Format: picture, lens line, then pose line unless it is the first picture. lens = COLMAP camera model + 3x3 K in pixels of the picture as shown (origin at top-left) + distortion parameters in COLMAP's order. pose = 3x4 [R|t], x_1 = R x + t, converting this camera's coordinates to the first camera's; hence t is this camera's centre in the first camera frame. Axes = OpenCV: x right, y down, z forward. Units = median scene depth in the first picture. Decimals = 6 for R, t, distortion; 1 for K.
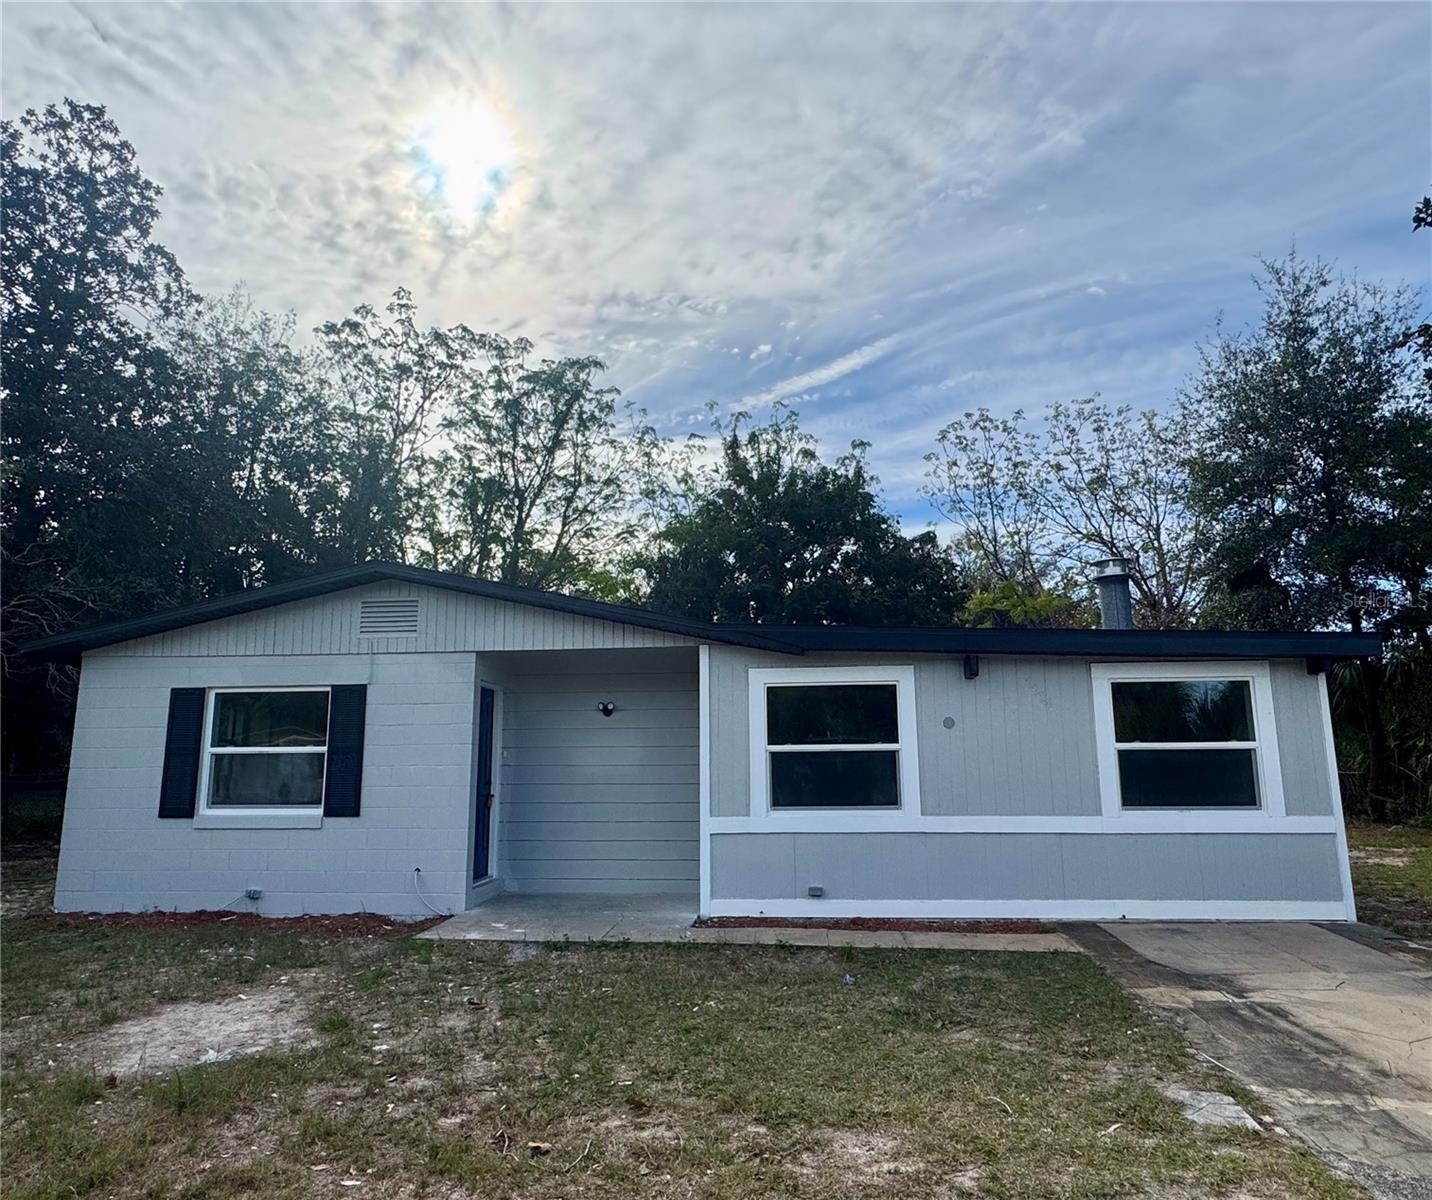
lens RADIAL K [[928.6, 0, 716.0], [0, 928.6, 600.0], [0, 0, 1]] dist [-0.003620, 0.004216]
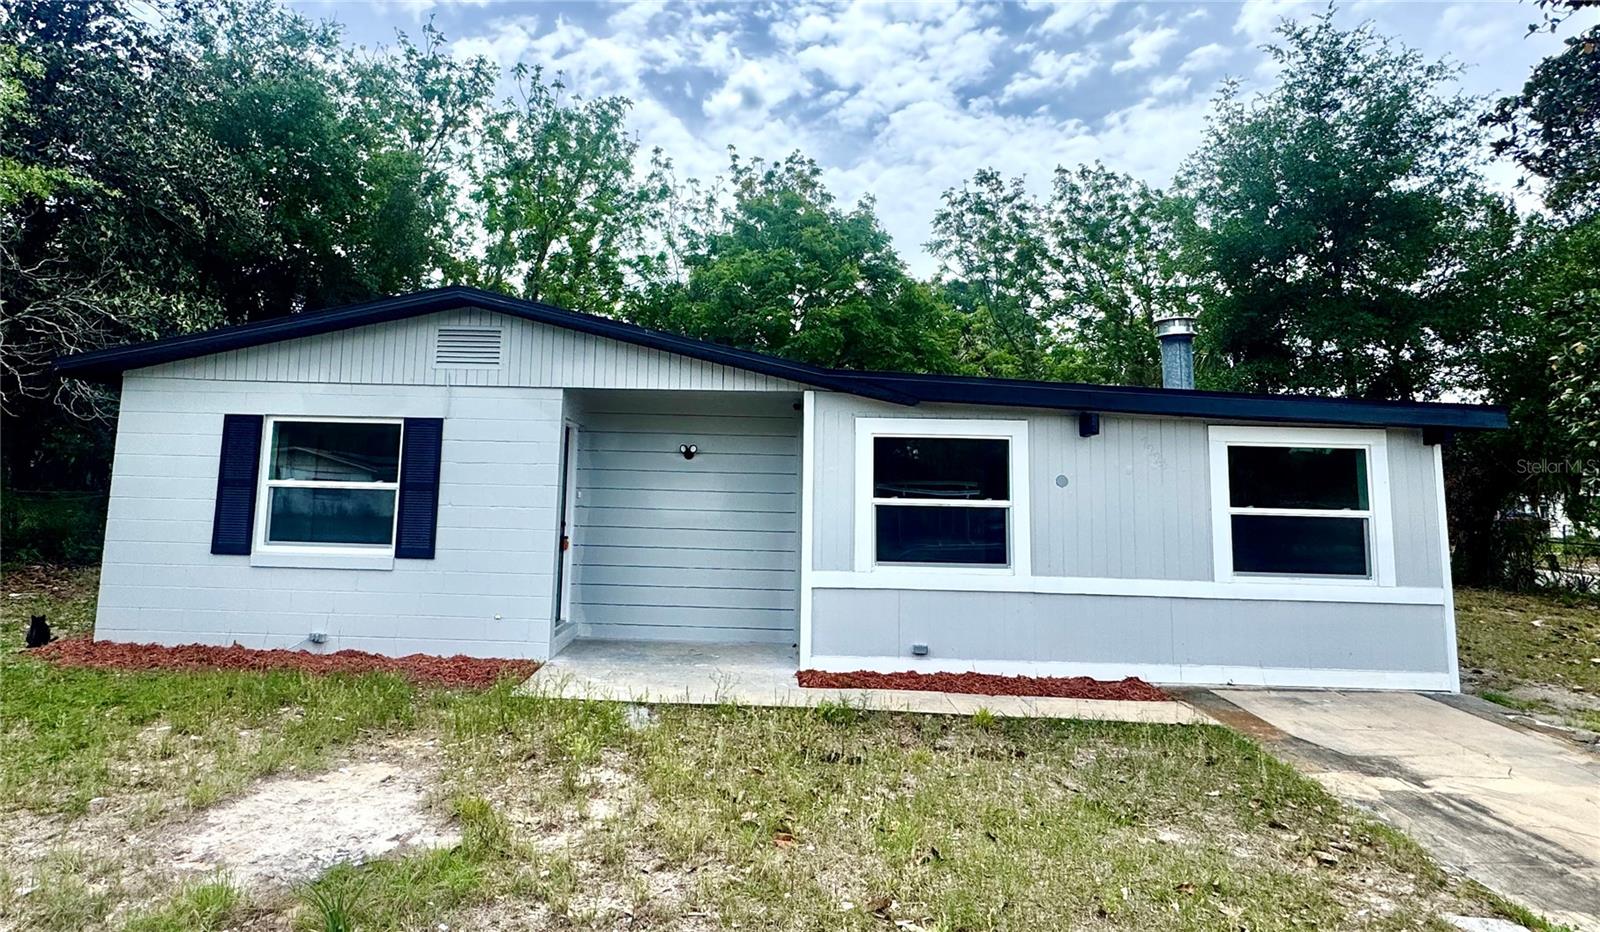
lens RADIAL K [[873.4, 0, 747.3], [0, 873.4, 390.7], [0, 0, 1]] dist [-0.001221, -0.000949]
pose [[0.997385, 0.038735, 0.061013, -0.133260], [-0.042216, 0.997491, 0.056833, 0.000778], [-0.058658, -0.059260, 0.996518, 0.116827]]
